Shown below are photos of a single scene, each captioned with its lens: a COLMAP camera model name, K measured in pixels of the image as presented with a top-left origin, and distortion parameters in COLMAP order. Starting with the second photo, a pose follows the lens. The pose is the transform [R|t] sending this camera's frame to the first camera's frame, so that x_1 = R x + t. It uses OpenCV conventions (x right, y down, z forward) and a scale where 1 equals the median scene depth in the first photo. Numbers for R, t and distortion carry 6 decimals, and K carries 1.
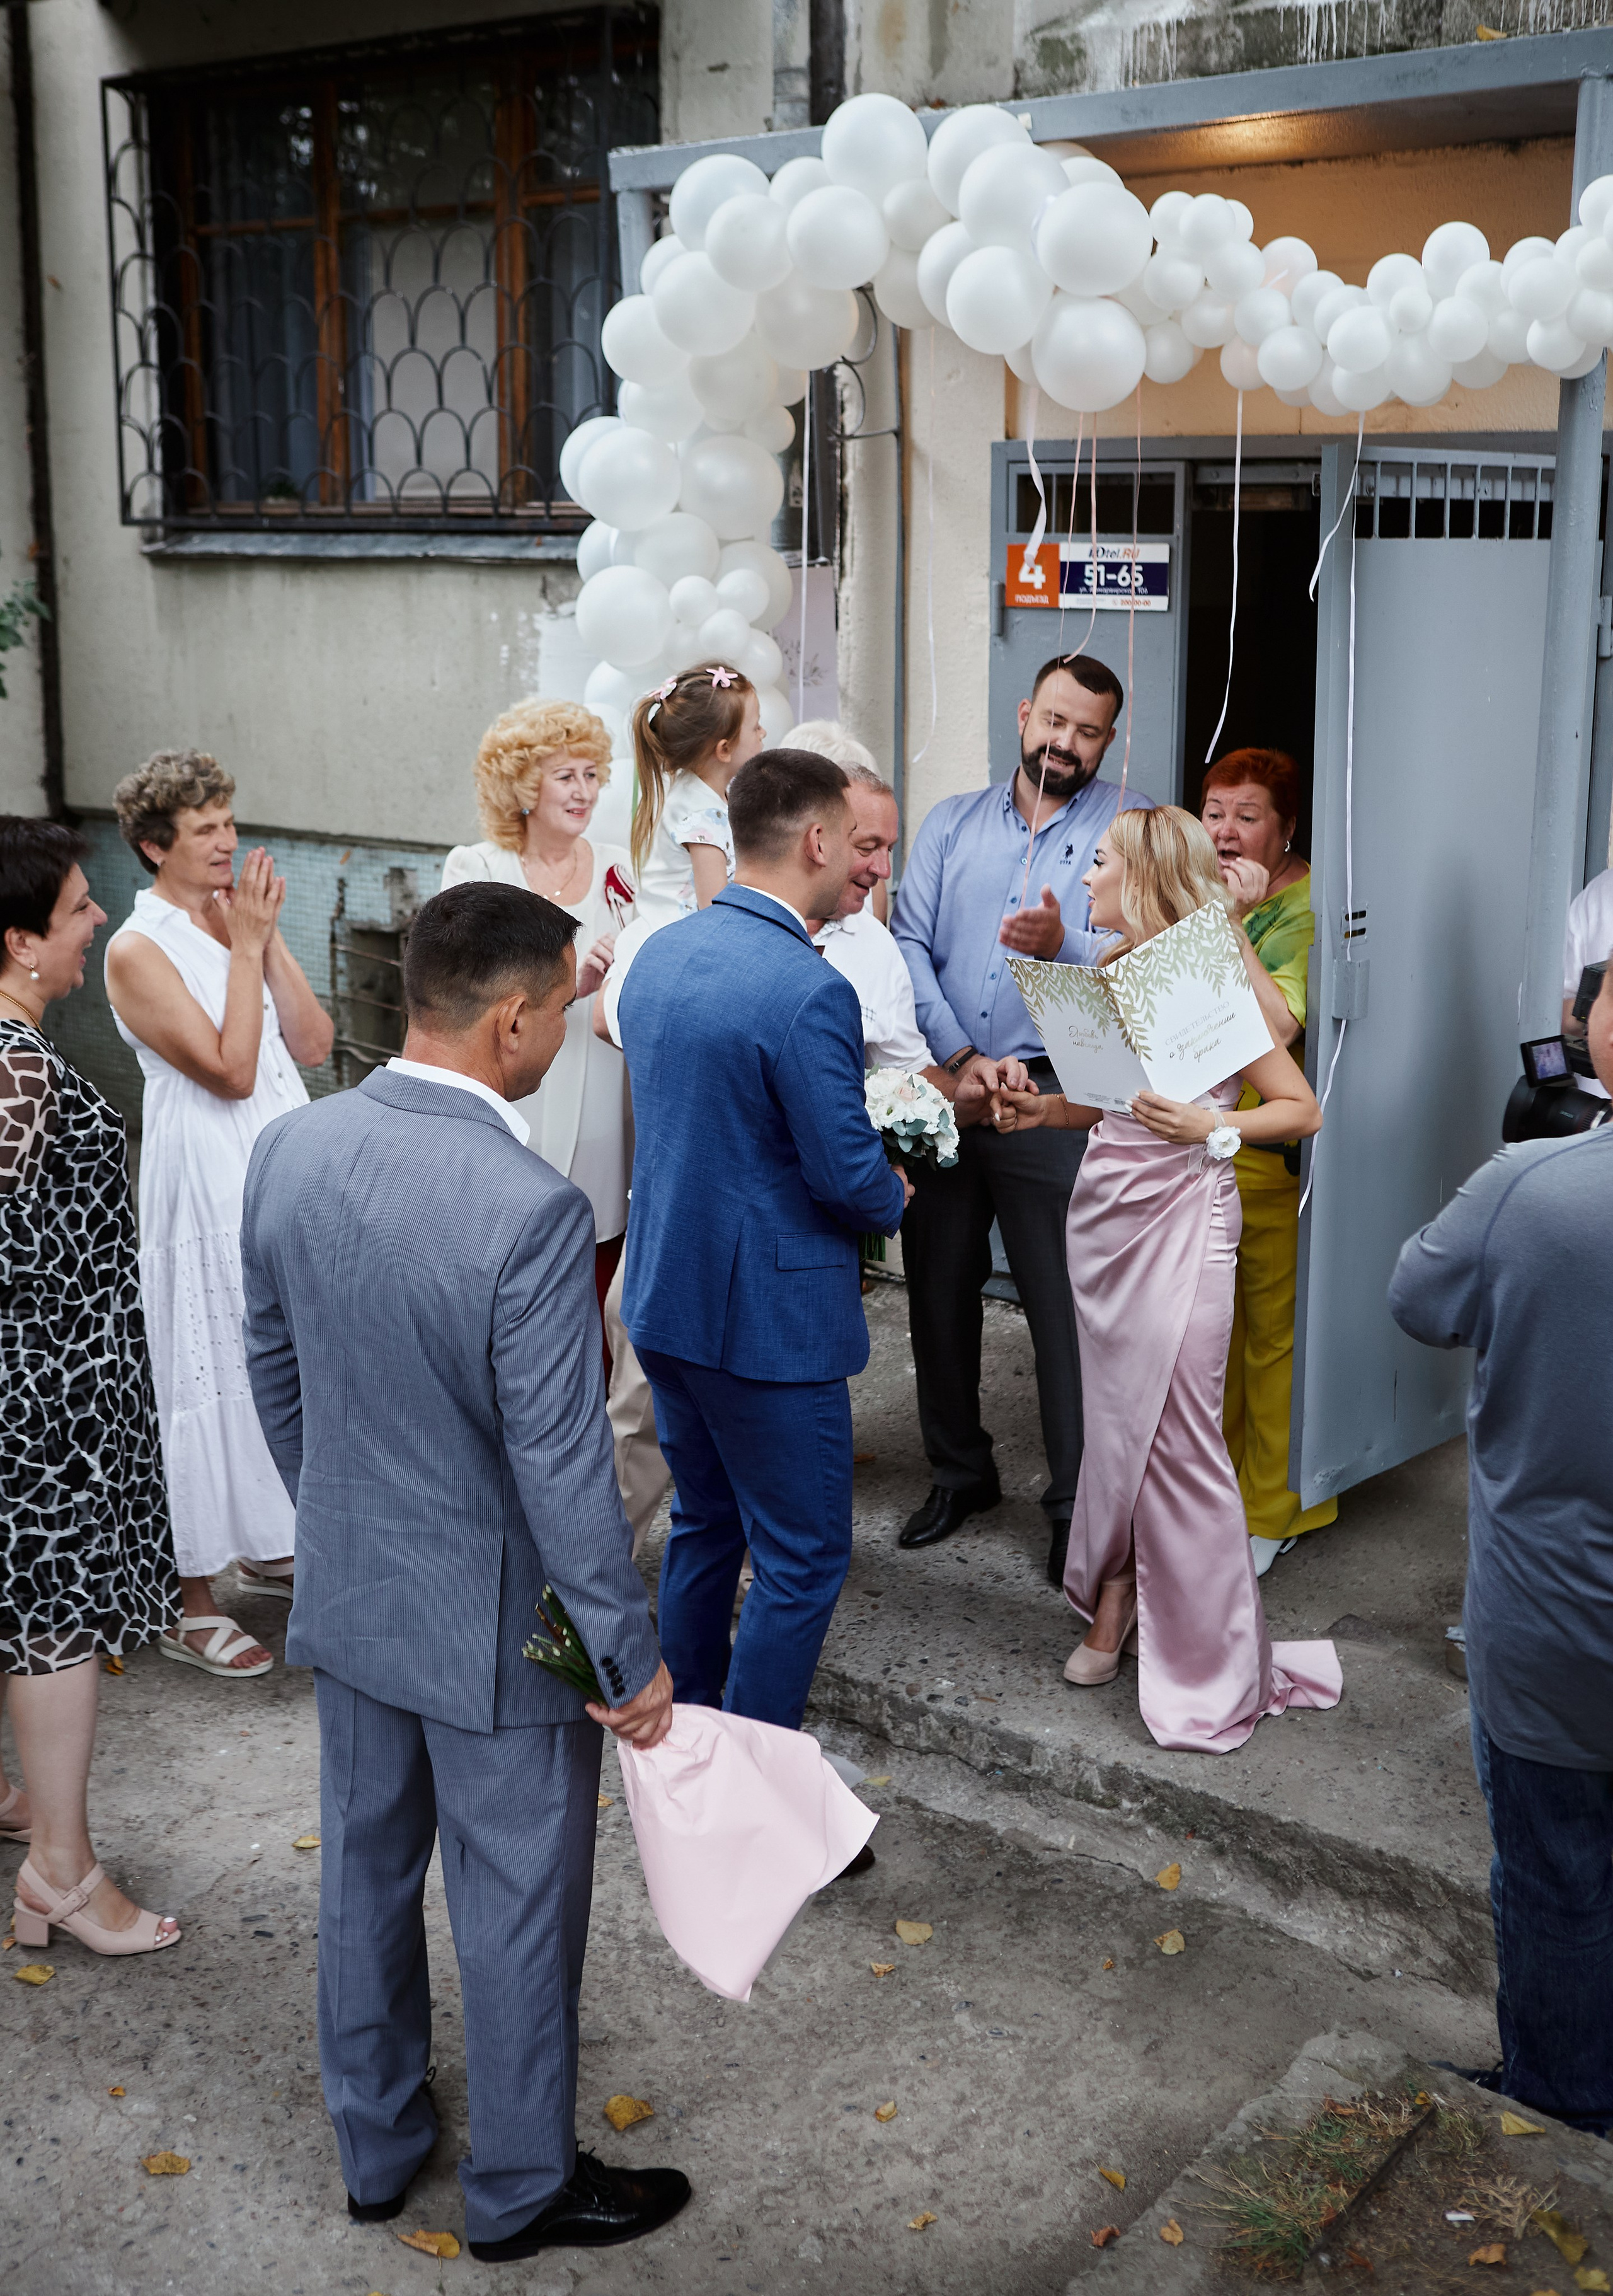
lens RADIAL K [[2974.9, 0, 807.1], [0, 2974.9, 1147.8], [0, 0, 1]] dist [0.031713, 0.000000]
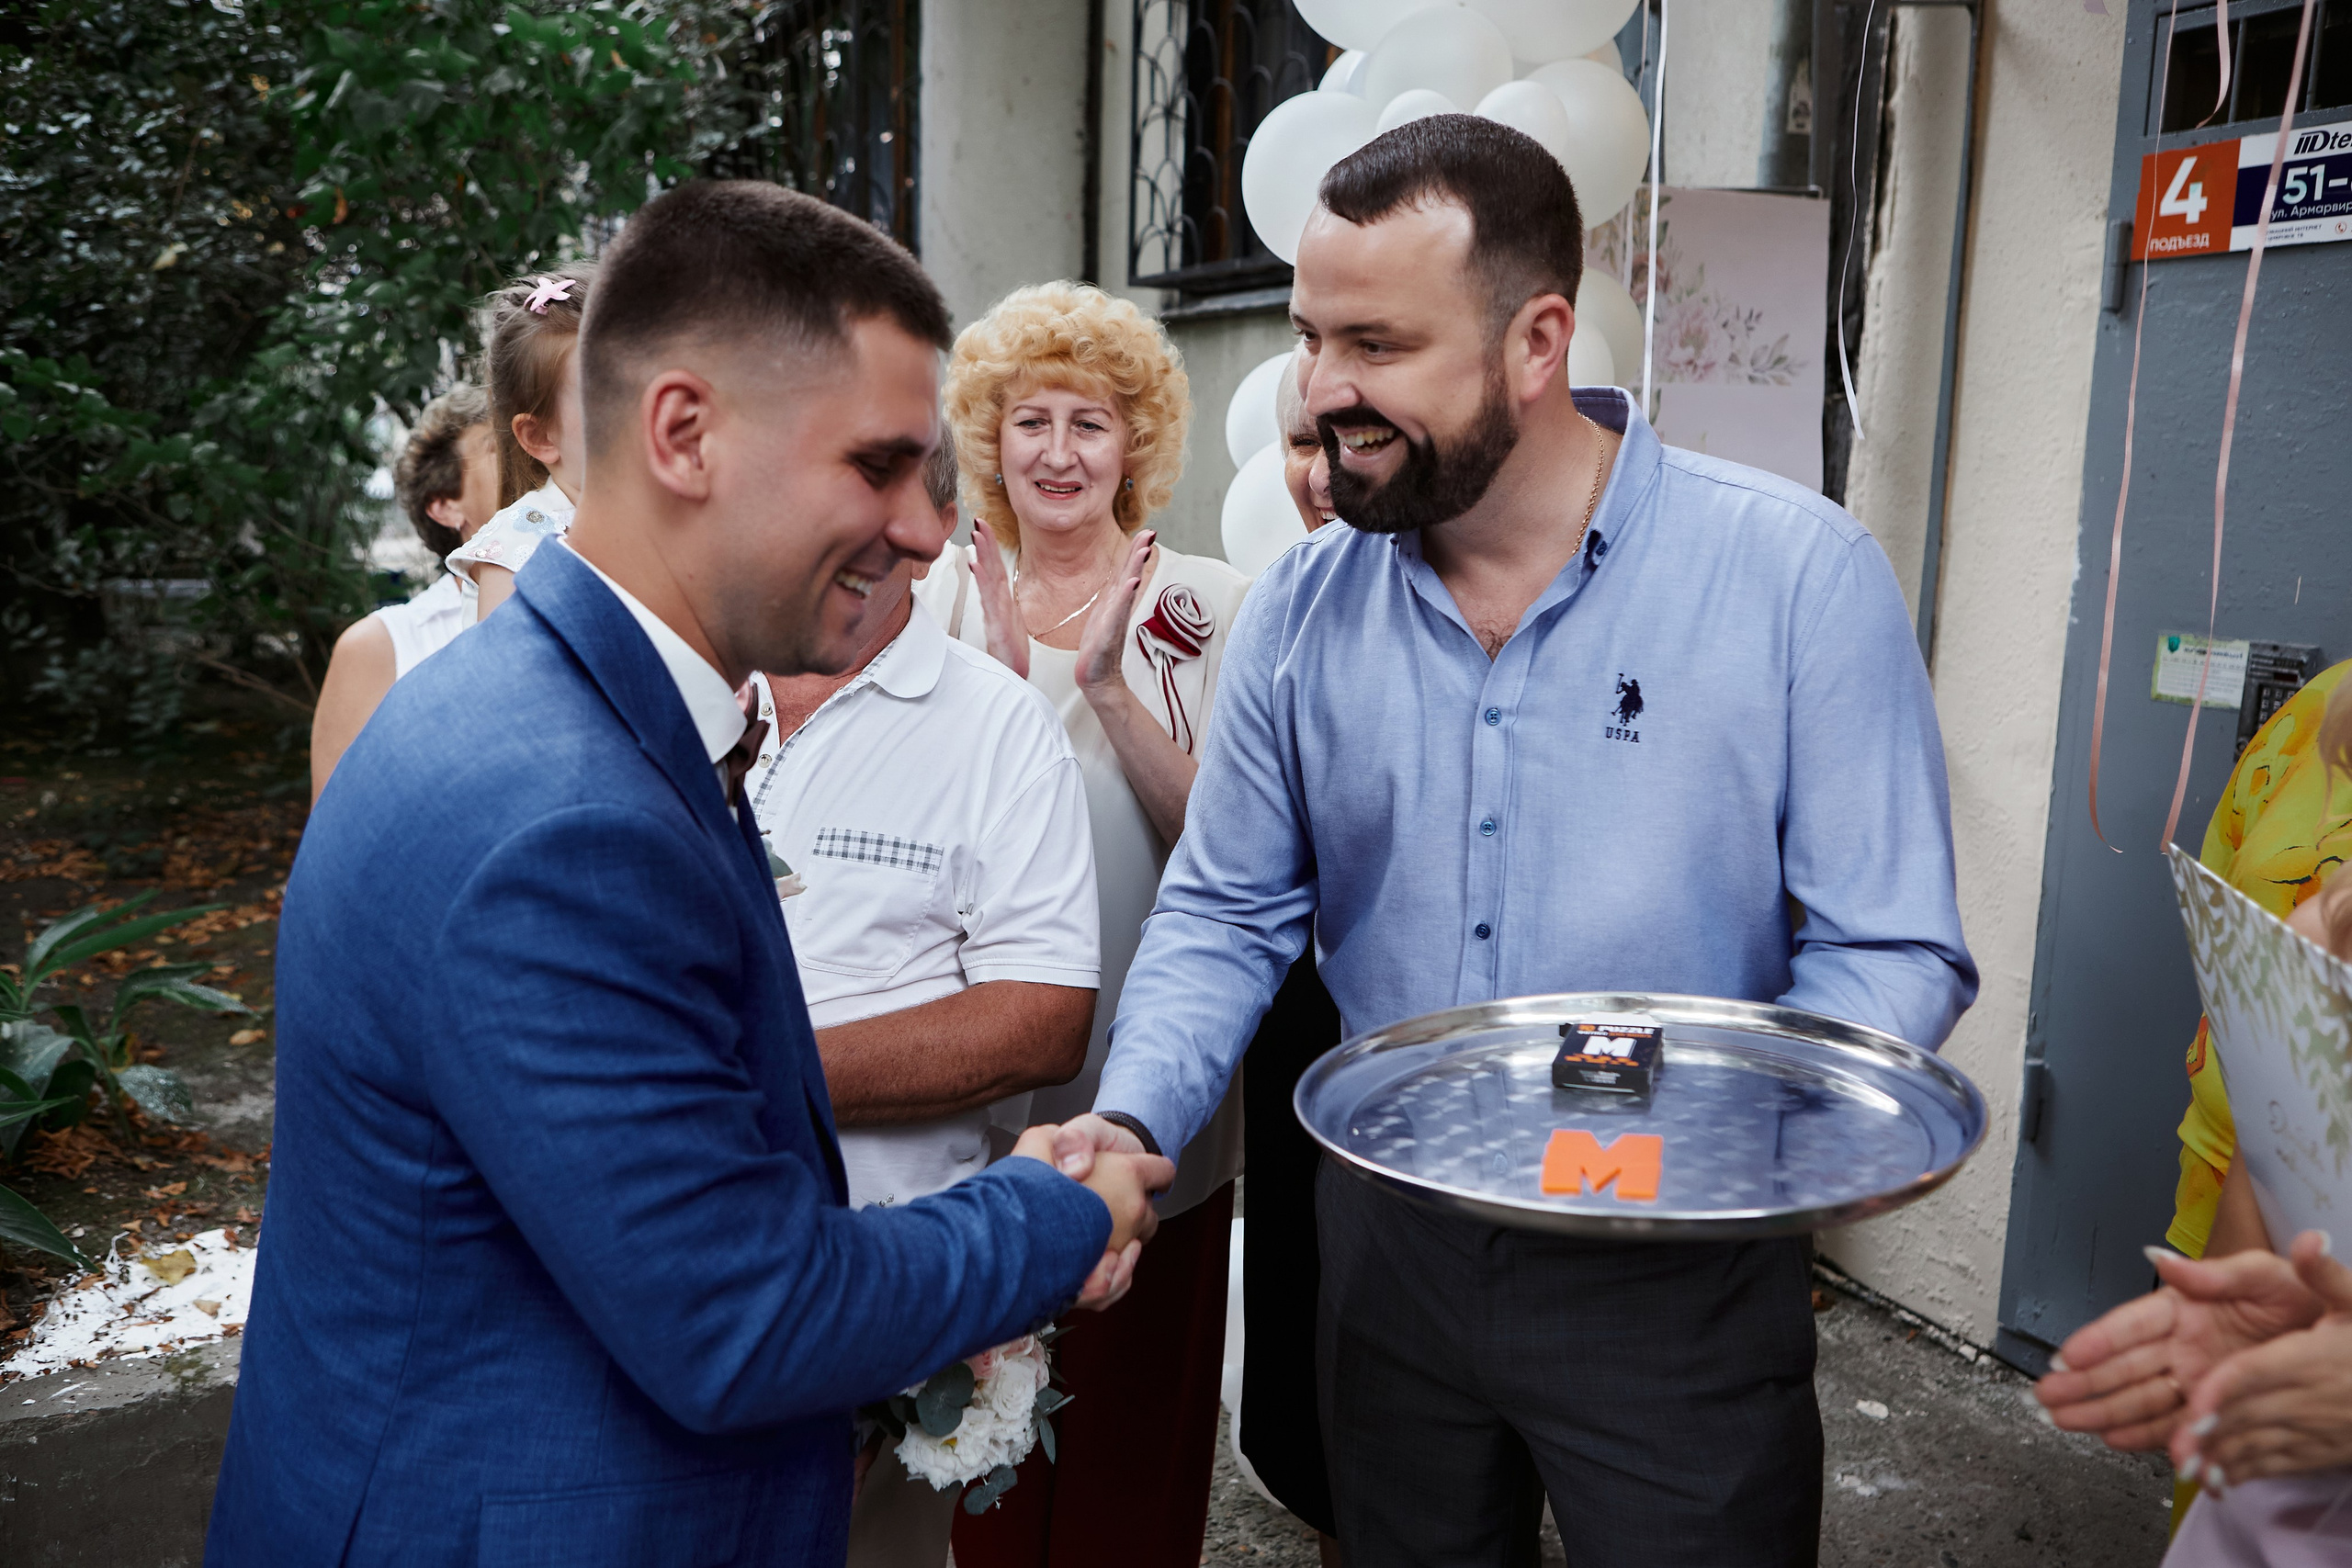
lens RADIAL K [[1775.0, 0, 1171.7], [0, 1775.0, 786.0], [0, 0, 1]] dist [0.003704, 0.002865]
pose [[0.843197, 0.095294, -0.529092, 0.102946], [-0.131201, 0.990883, -0.030625, -0.040822], [0.521349, 0.095241, 0.848012, 0.603945]]
